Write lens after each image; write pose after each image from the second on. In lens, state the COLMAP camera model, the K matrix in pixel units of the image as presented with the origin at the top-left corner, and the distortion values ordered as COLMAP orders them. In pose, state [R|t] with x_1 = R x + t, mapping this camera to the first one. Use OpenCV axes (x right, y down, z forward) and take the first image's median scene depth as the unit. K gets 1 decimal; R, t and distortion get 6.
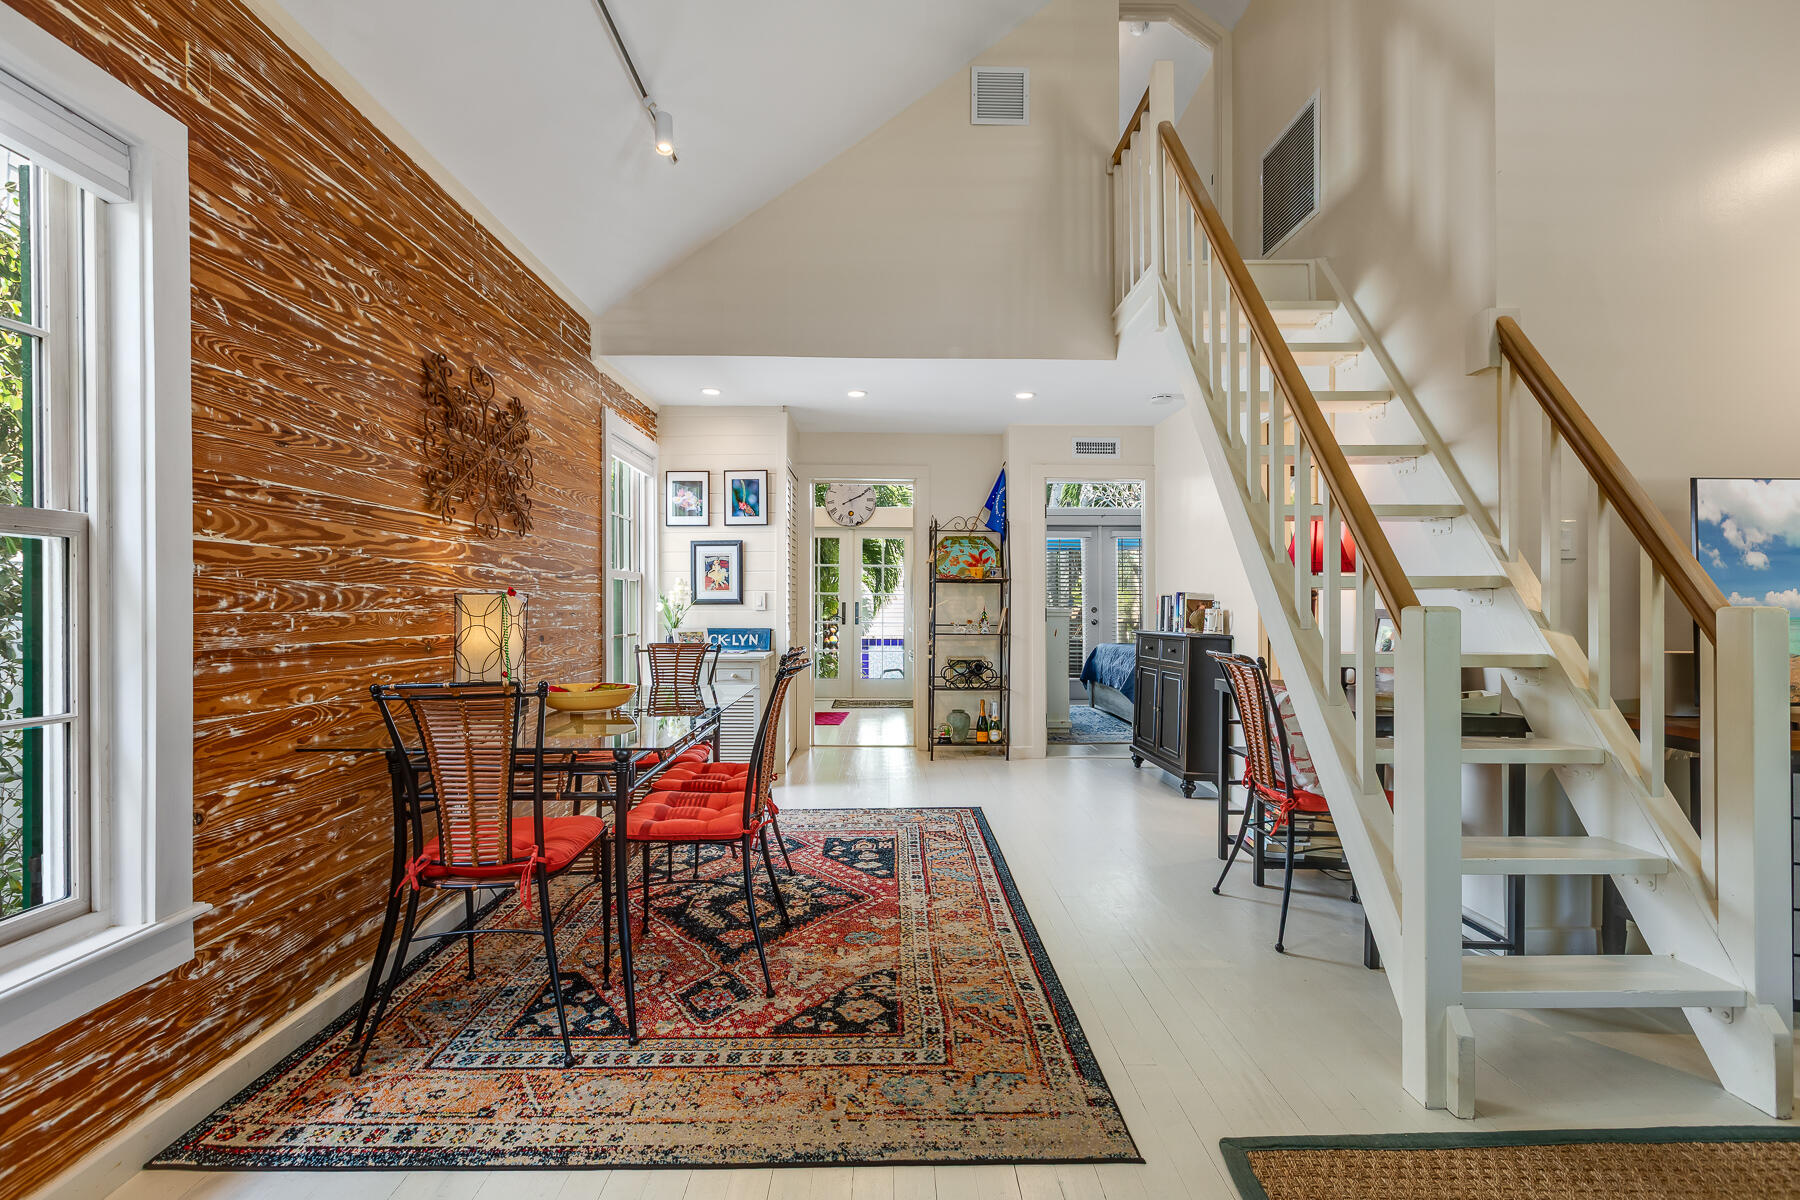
lens RADIAL K [[799.2, 0, 897.9], [0, 799.2, 590.0], [0, 0, 1]] dist [0.002410, -0.001169]
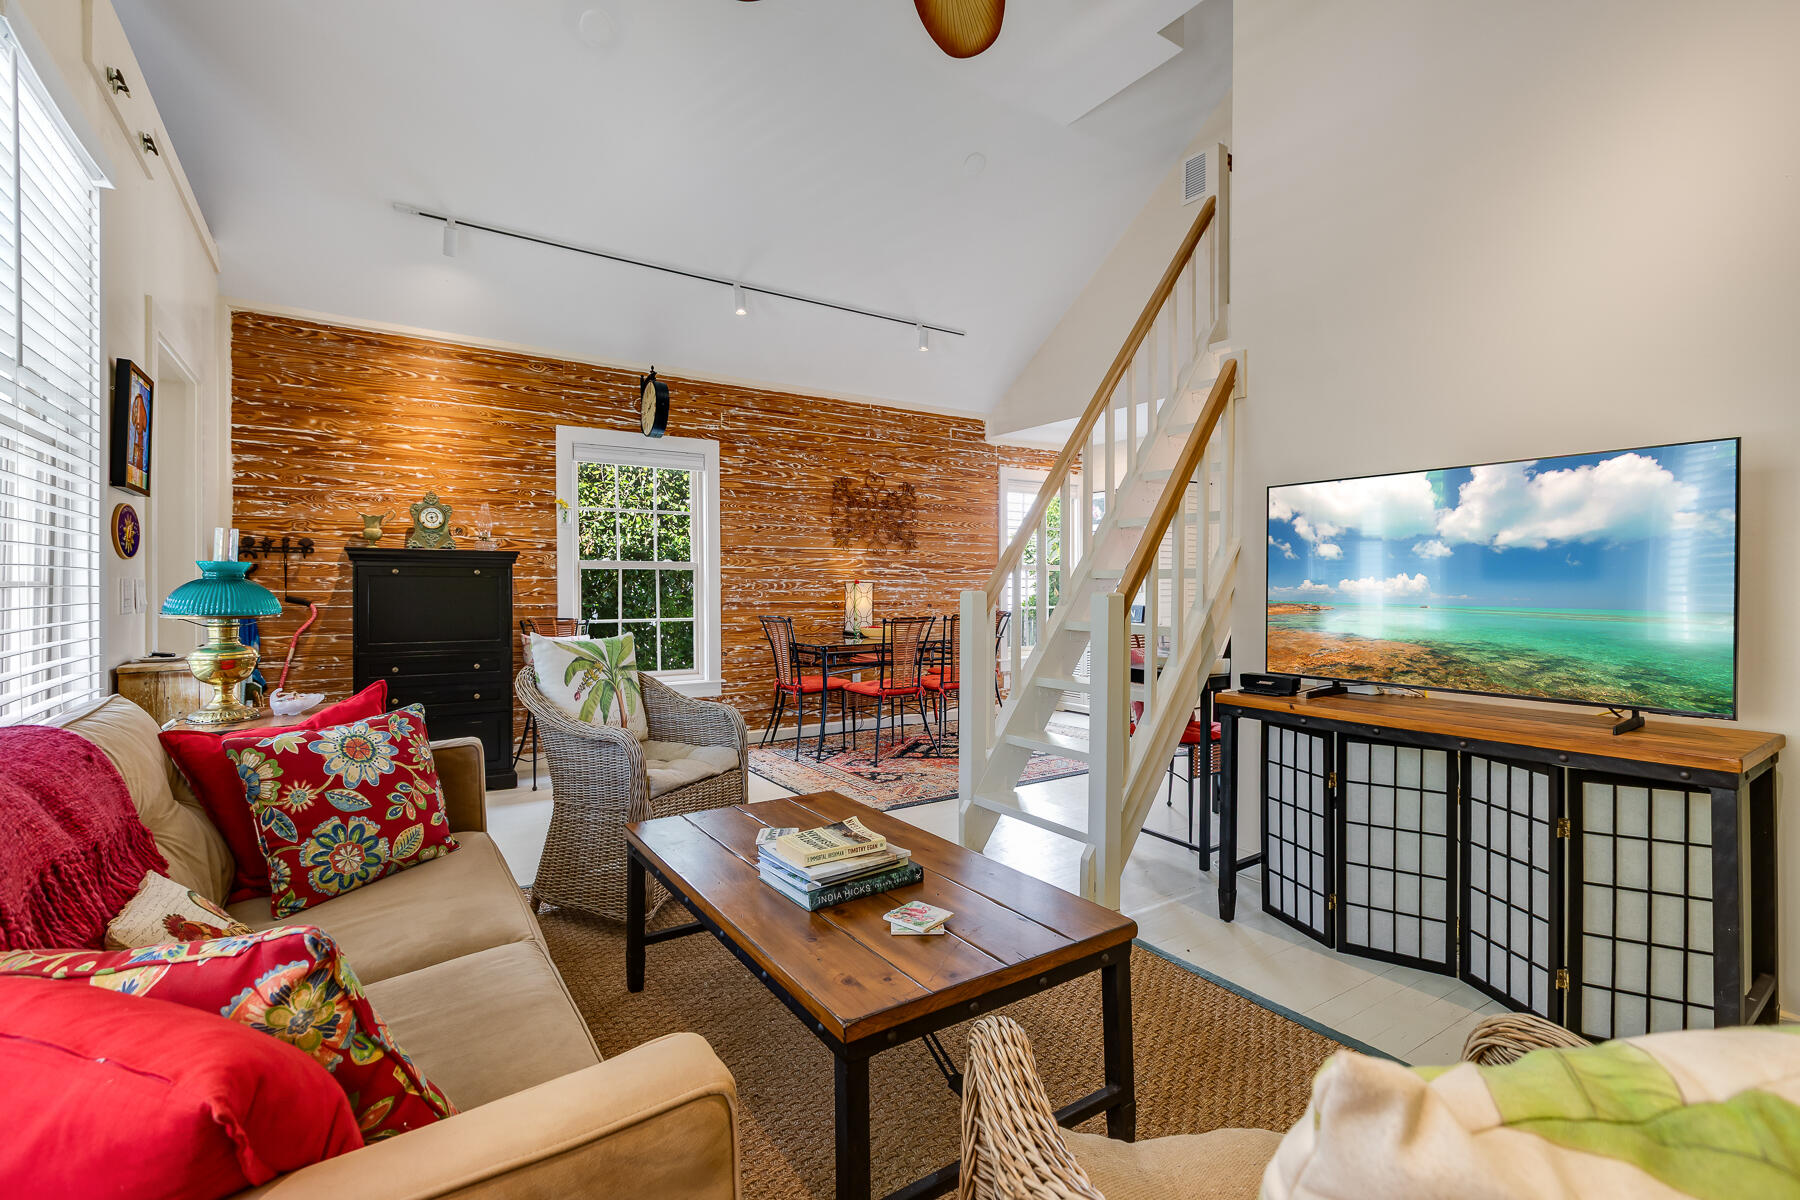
lens RADIAL K [[804.6, 0, 894.5], [0, 804.6, 589.3], [0, 0, 1]] dist [0.001358, 0.000001]
pose [[0.527931, 0.004585, -0.849275, 1.341282], [0.015485, 0.999767, 0.015023, -0.008479], [0.849146, -0.021082, 0.527737, -0.078518]]
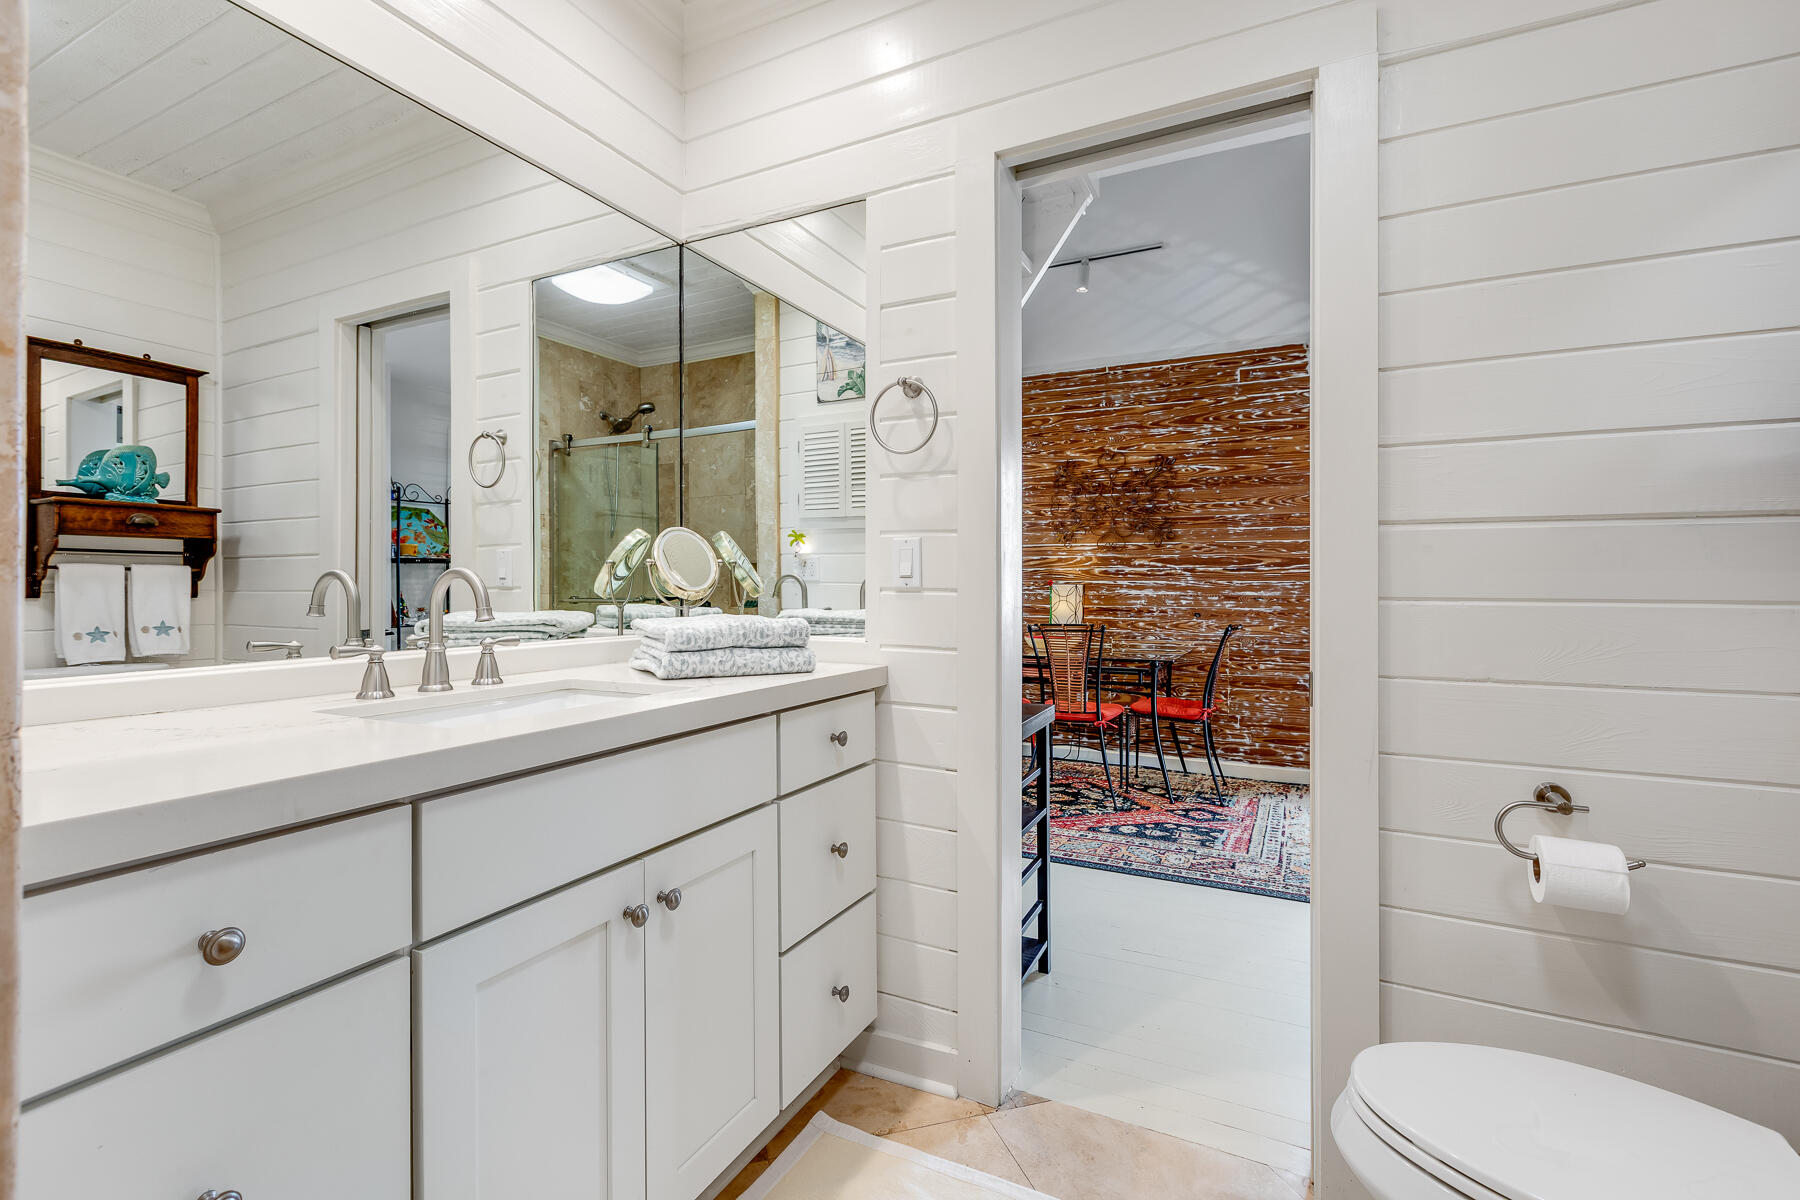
lens RADIAL K [[811.7, 0, 892.3], [0, 811.7, 586.2], [0, 0, 1]] dist [0.004754, 0.000182]
pose [[-0.462859, 0.000590, -0.886432, 1.273210], [0.013605, 0.999887, -0.006439, 0.014820], [0.886327, -0.015040, -0.462815, 1.426880]]
